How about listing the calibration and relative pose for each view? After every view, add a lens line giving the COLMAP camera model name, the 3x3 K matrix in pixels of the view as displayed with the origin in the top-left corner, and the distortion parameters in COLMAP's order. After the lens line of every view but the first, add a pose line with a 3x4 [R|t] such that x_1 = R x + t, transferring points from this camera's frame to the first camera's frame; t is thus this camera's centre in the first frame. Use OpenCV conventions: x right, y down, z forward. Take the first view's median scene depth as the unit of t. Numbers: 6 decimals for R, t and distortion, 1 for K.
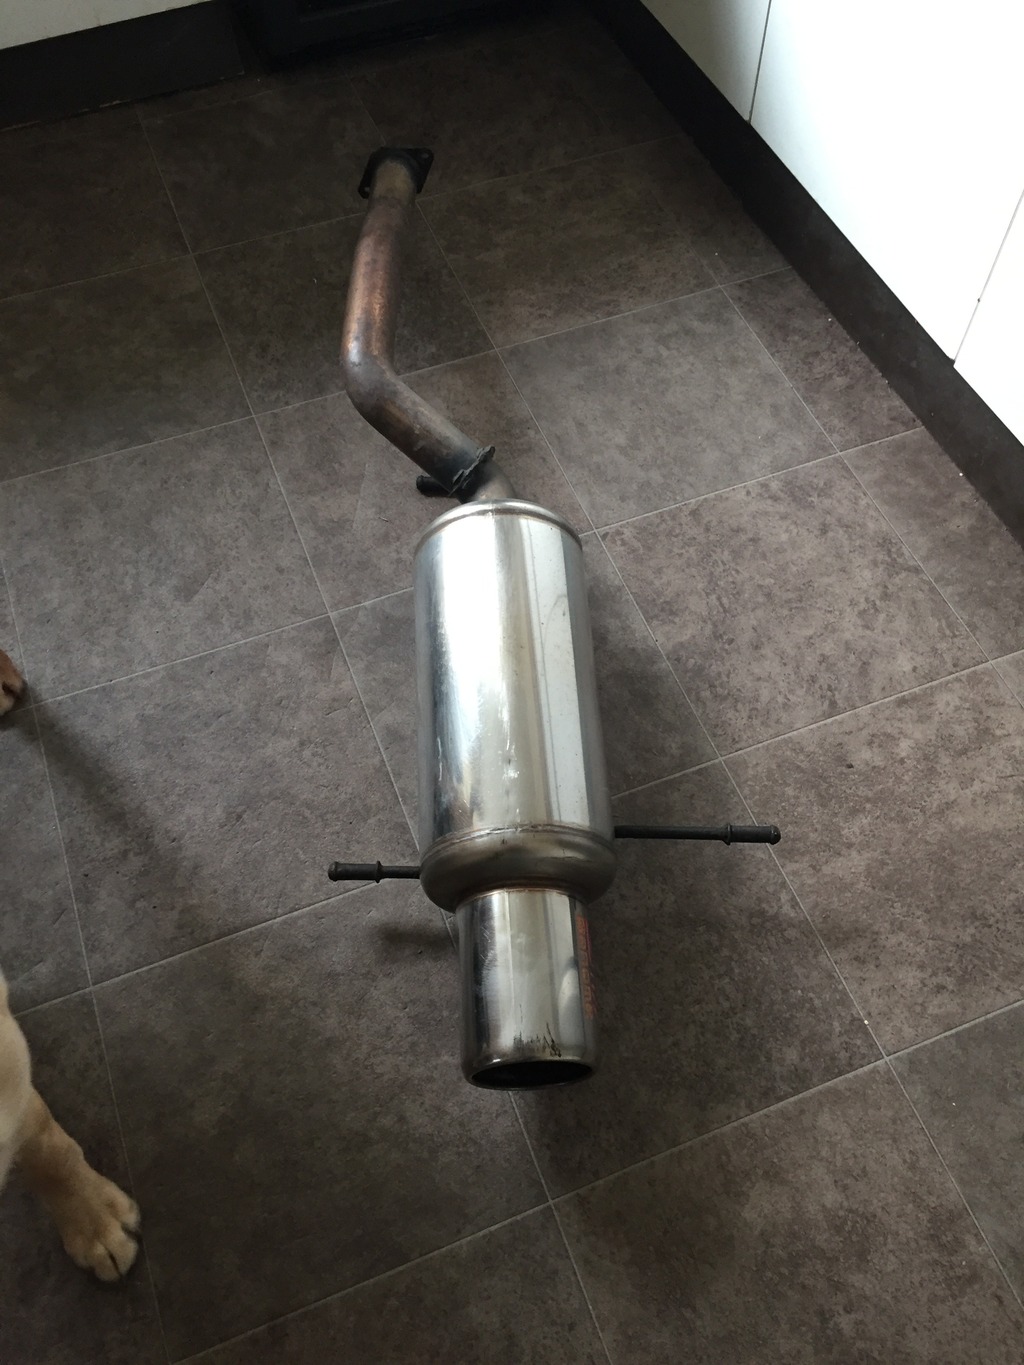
lens RADIAL K [[1175.9, 0, 516.2], [0, 1175.9, 673.9], [0, 0, 1]] dist [0.079670, -0.131468]
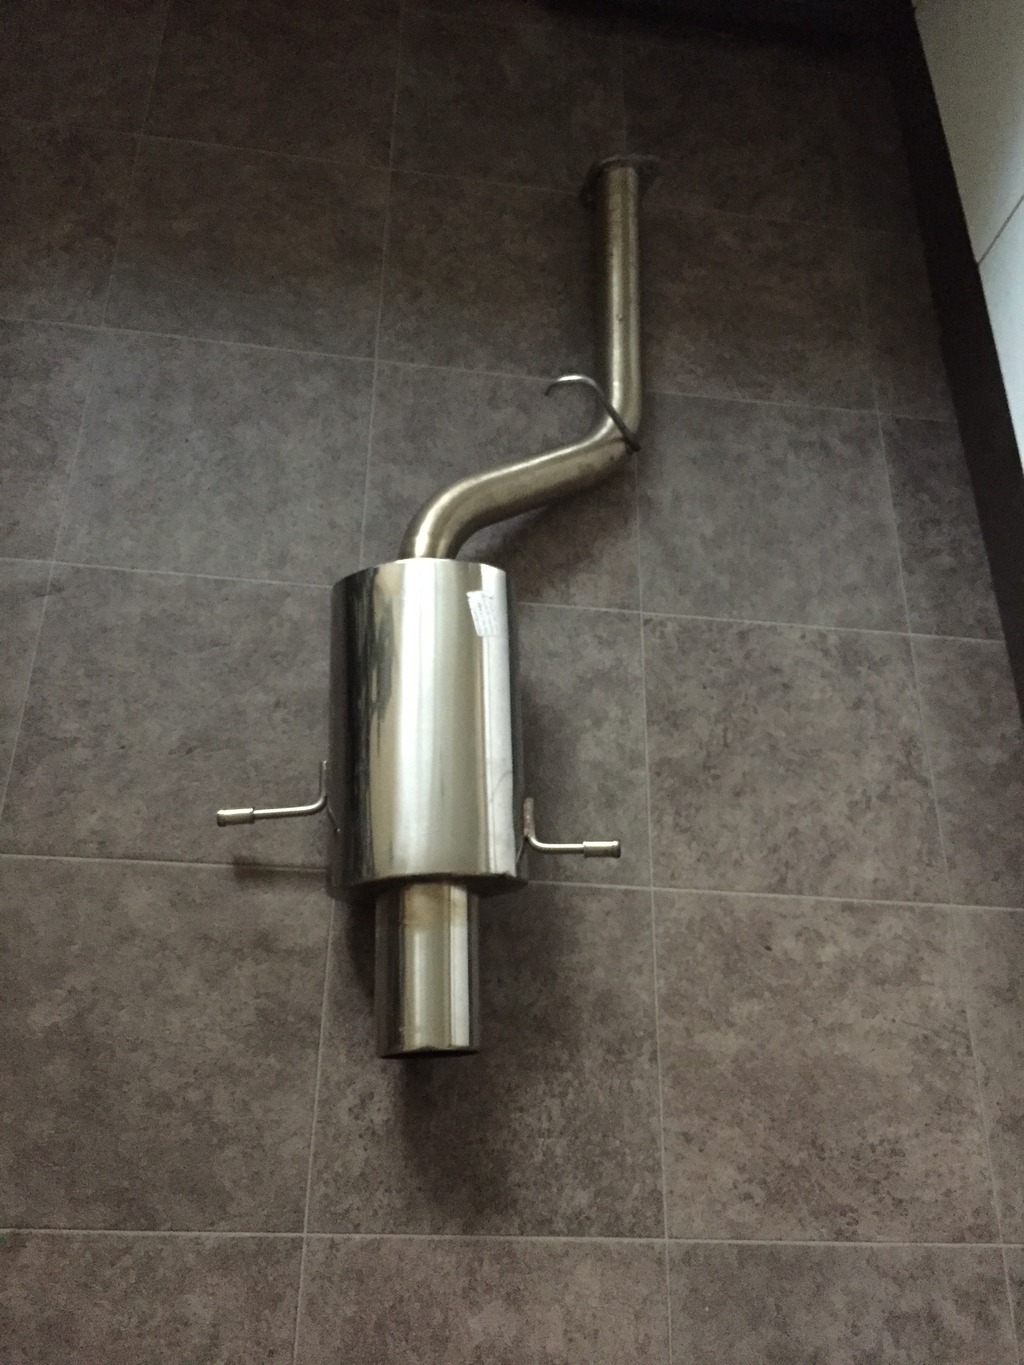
lens RADIAL K [[1175.9, 0, 514.4], [0, 1175.9, 679.1], [0, 0, 1]] dist [0.079670, -0.131468]
pose [[0.915734, 0.399705, -0.040824, 0.033552], [-0.394796, 0.914018, 0.093312, -0.123577], [0.074611, -0.069332, 0.994800, 0.010804]]
